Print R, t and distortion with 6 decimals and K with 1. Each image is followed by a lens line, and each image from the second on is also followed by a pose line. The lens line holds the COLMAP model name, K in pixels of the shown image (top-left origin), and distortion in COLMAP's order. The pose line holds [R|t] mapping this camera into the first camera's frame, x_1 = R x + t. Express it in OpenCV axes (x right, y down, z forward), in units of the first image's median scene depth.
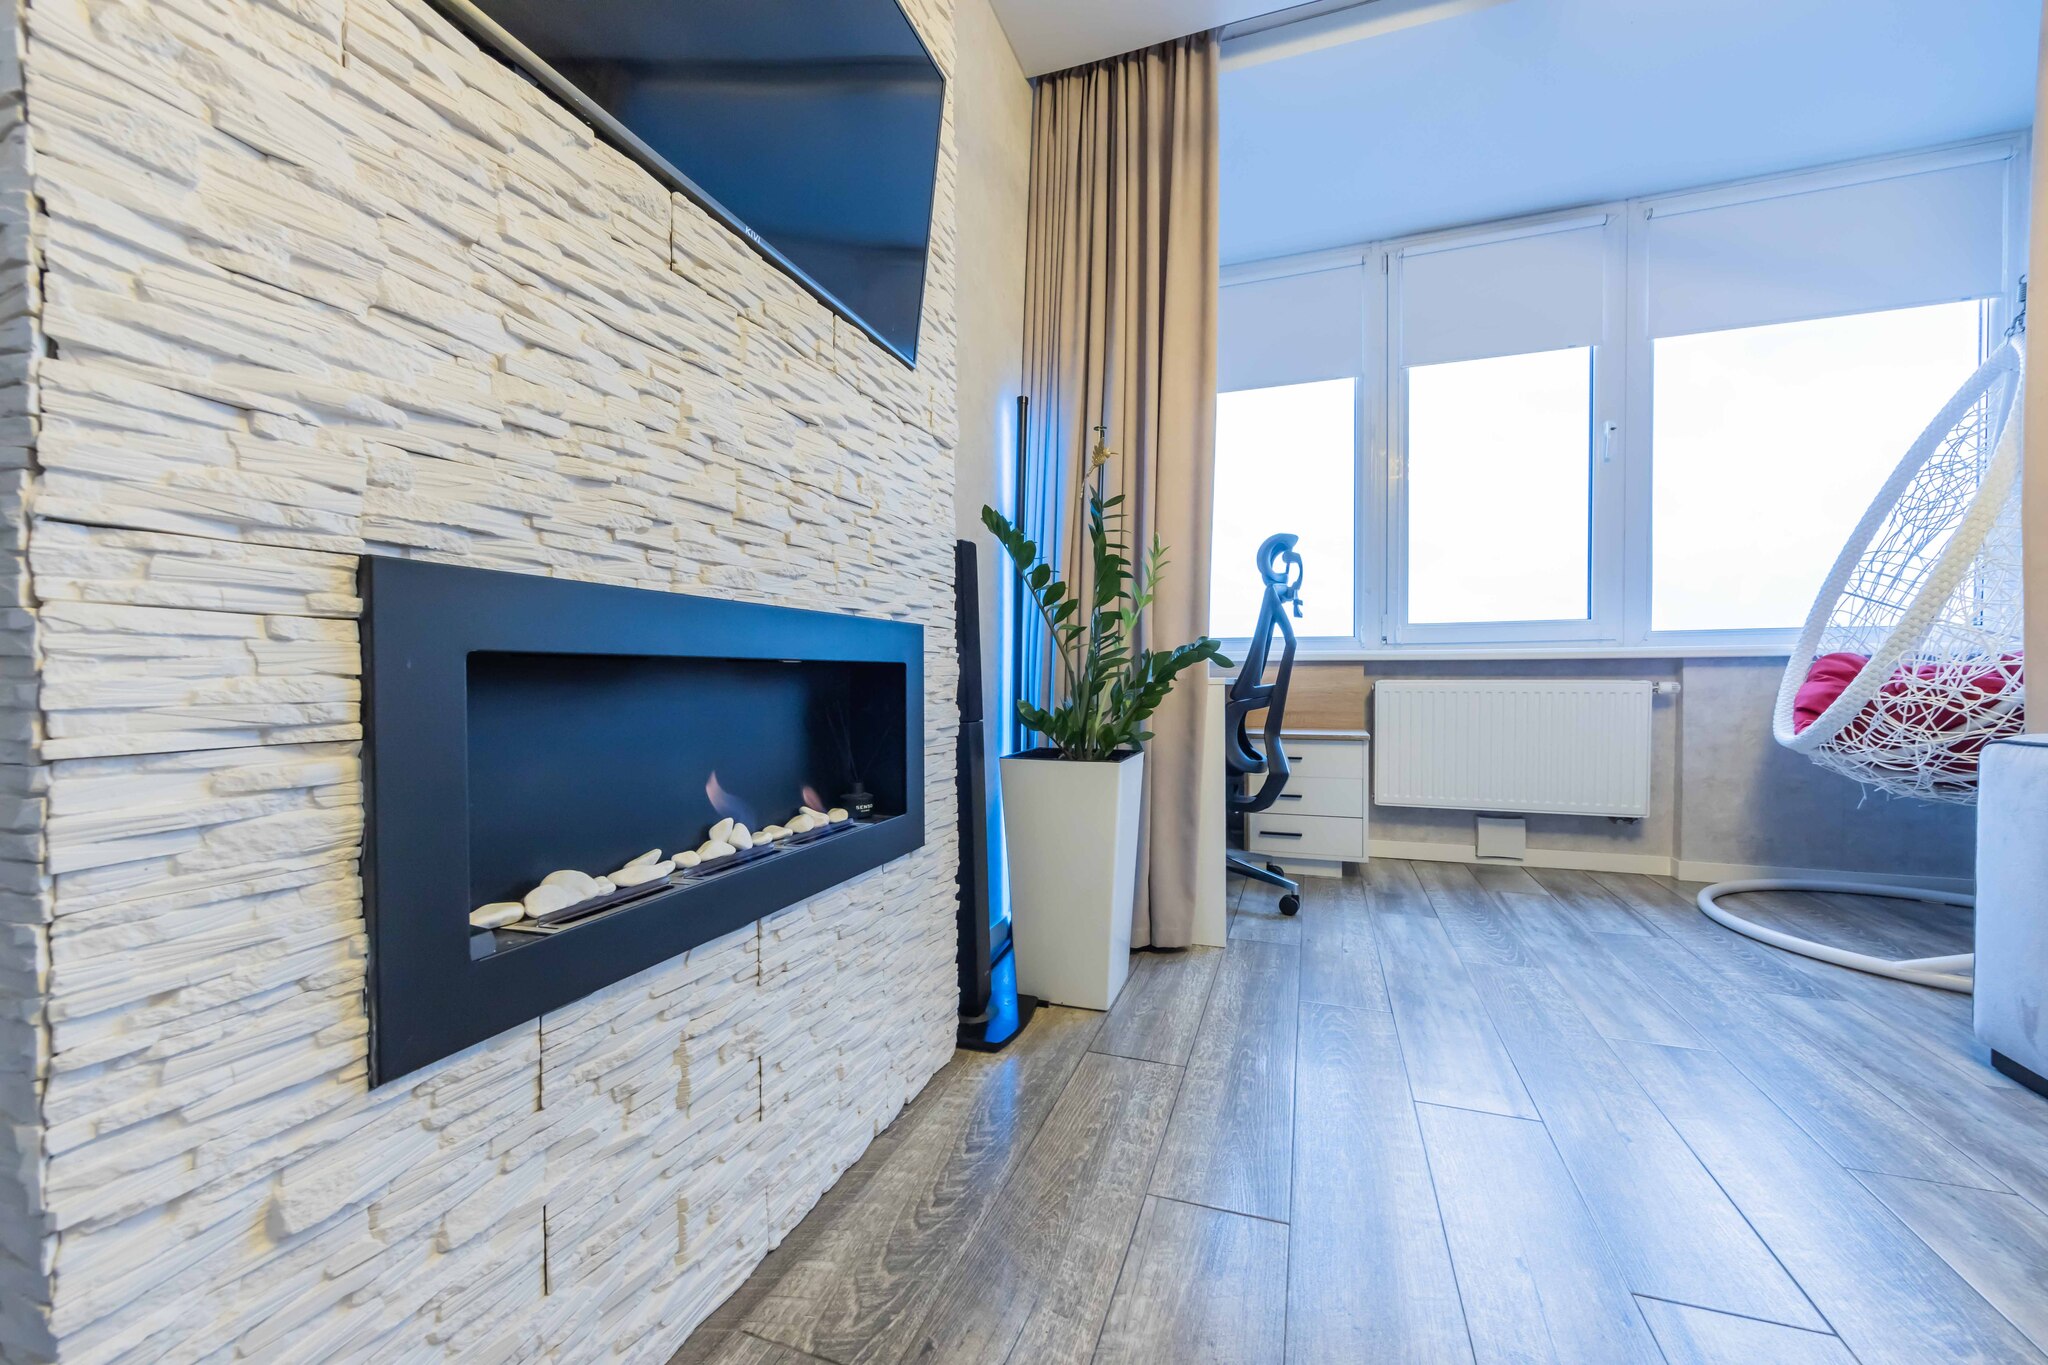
lens RADIAL K [[801.7, 0, 1062.9], [0, 801.7, 690.3], [0, 0, 1]] dist [-0.001402, -0.000929]
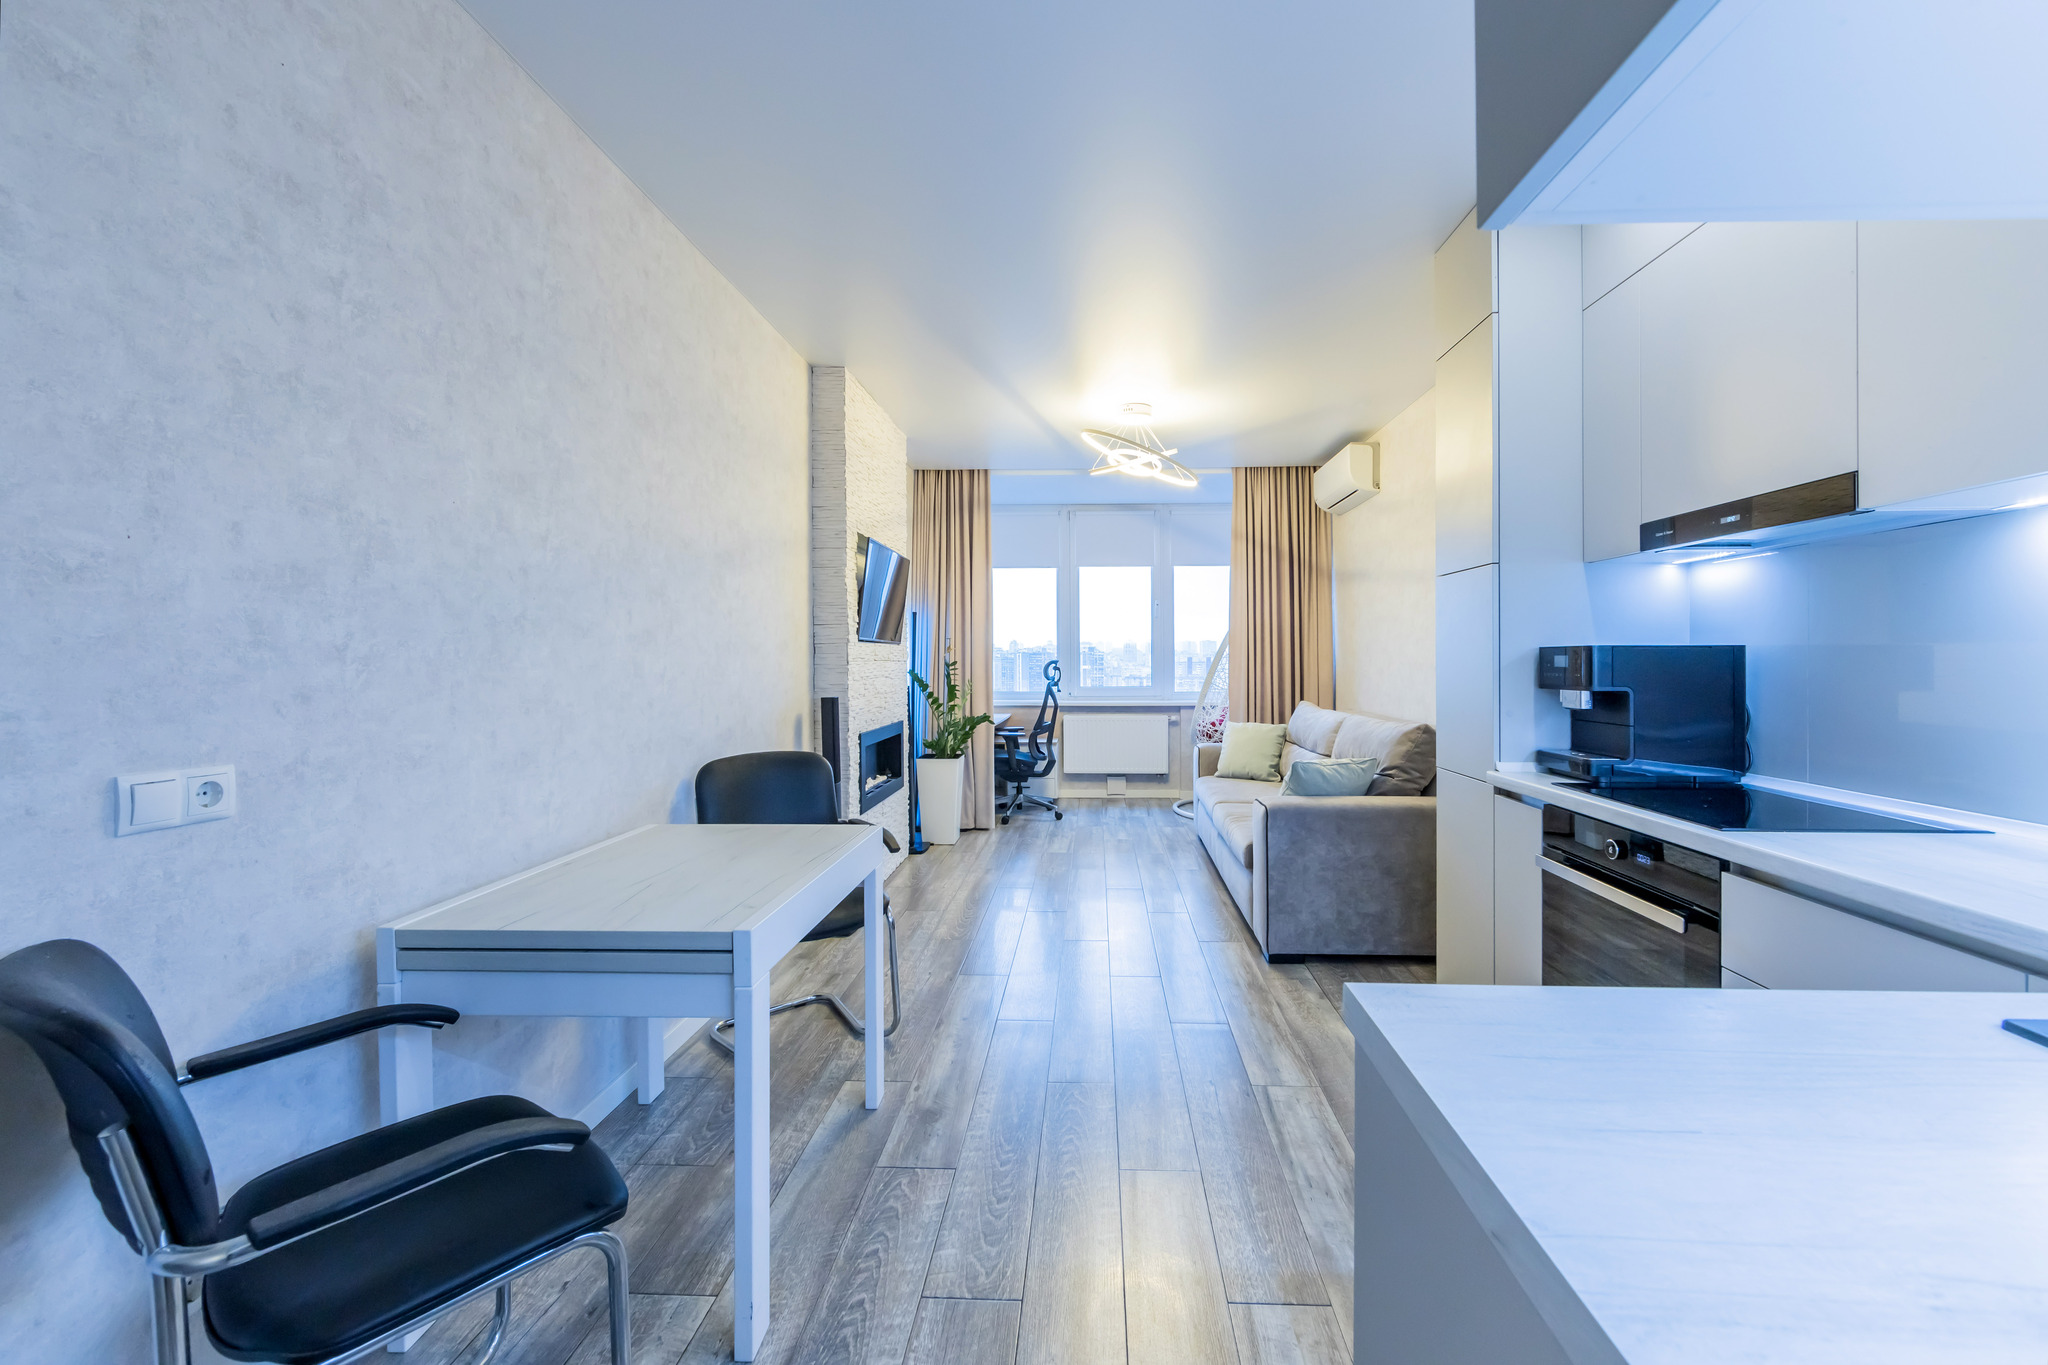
lens RADIAL K [[824.9, 0, 1061.8], [0, 824.9, 667.1], [0, 0, 1]] dist [0.000359, -0.000132]
pose [[0.967301, -0.011322, 0.253378, -0.400107], [0.013672, 0.999878, -0.007516, -0.274084], [-0.253262, 0.010734, 0.967338, -2.541645]]
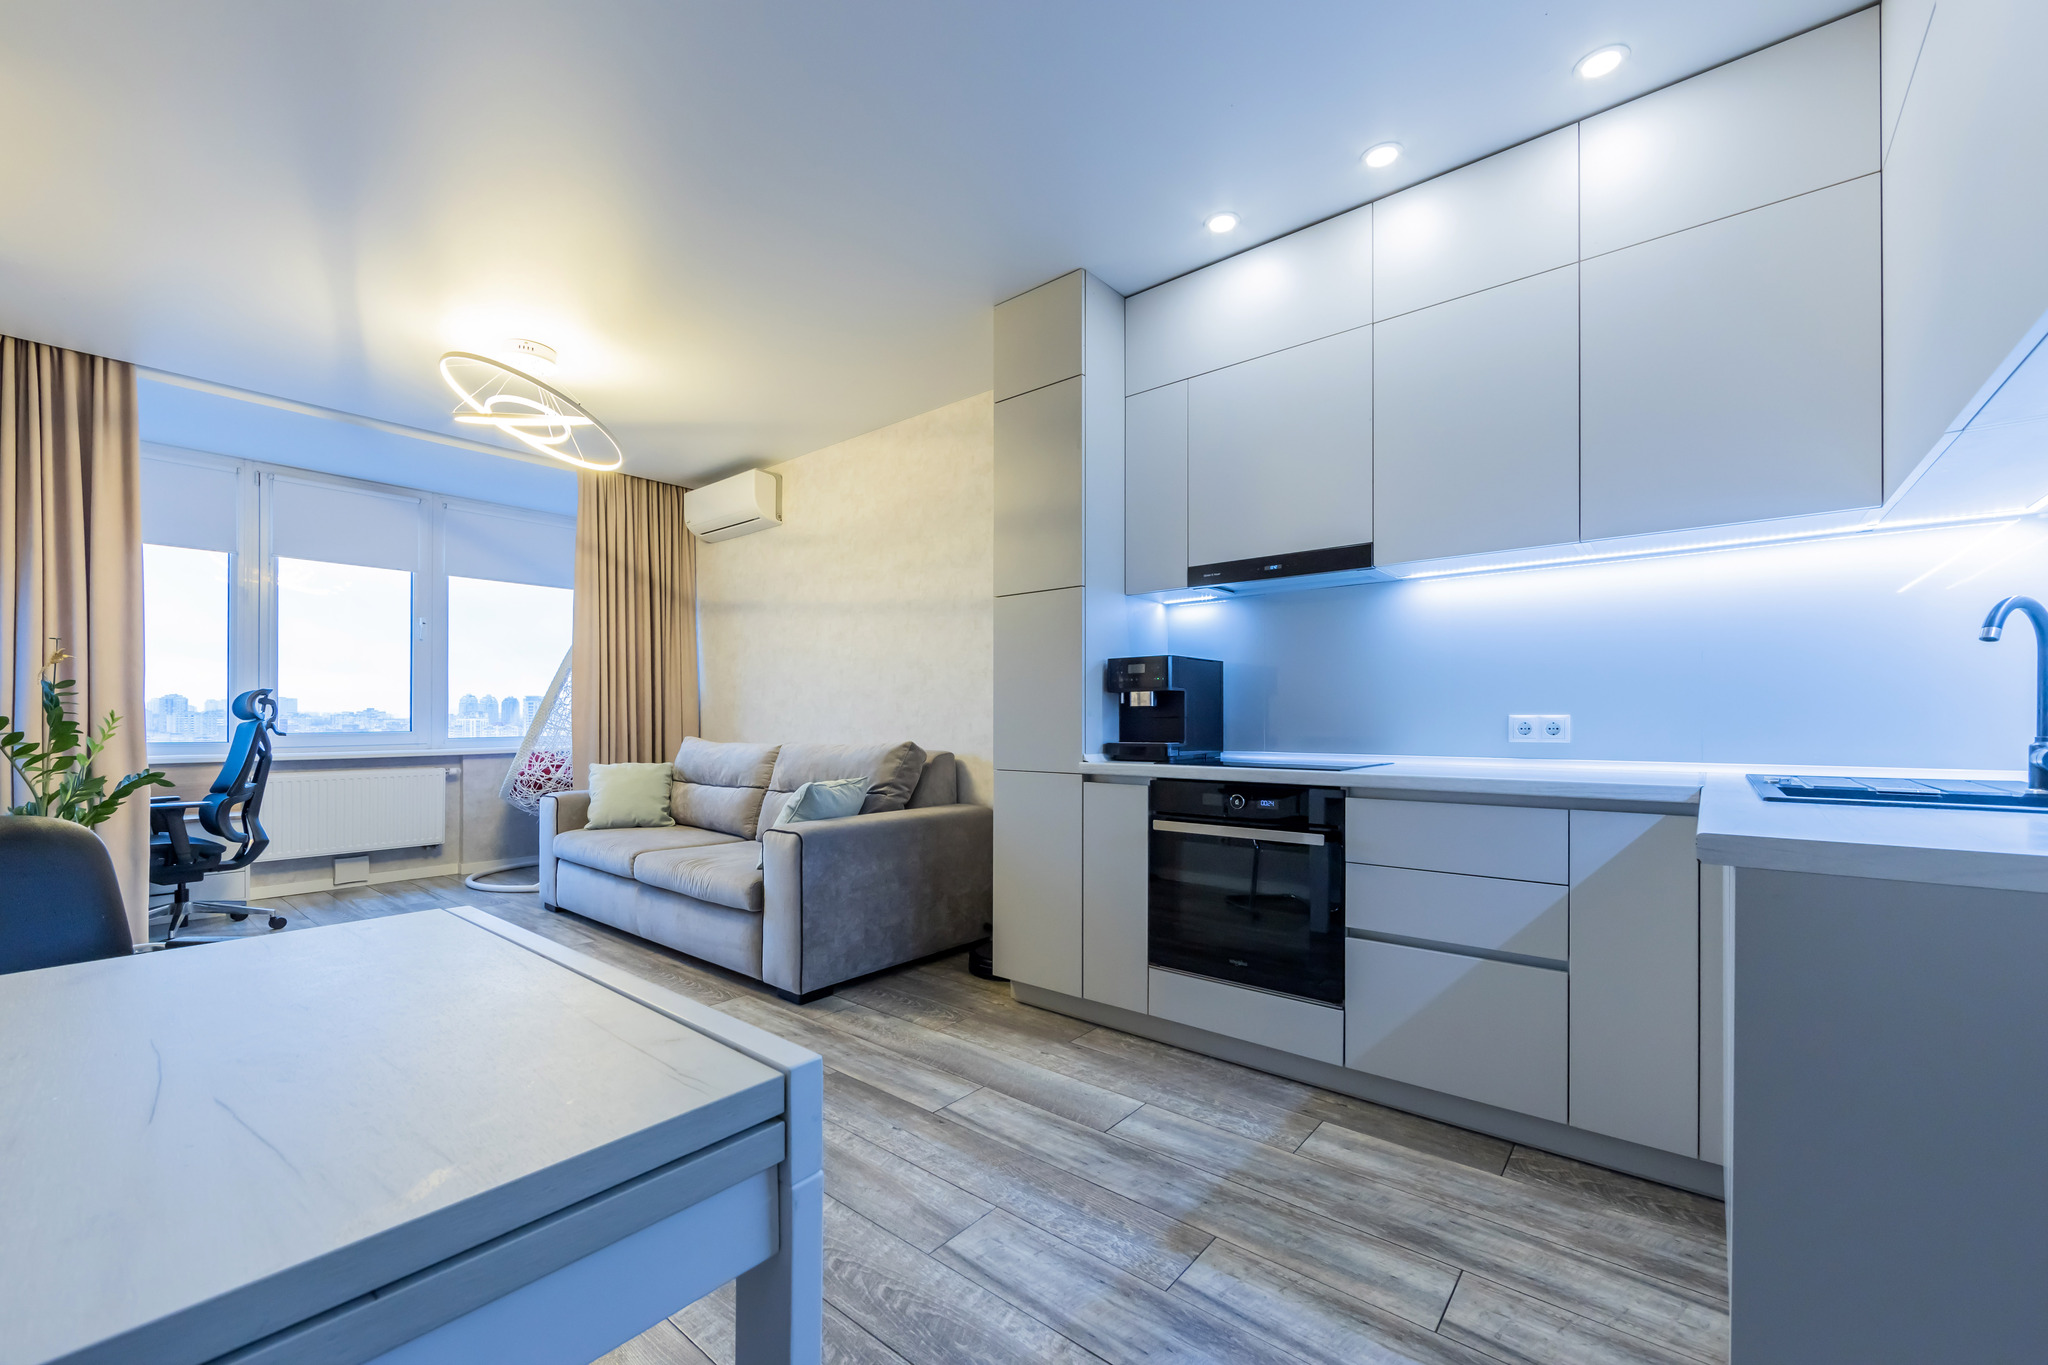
lens RADIAL K [[808.9, 0, 1008.4], [0, 808.9, 716.2], [0, 0, 1]] dist [-0.000081, -0.000688]
pose [[0.386739, -0.000498, 0.922189, -0.938123], [0.022420, 0.999709, -0.008863, -0.163718], [-0.921917, 0.024103, 0.386637, -1.772634]]
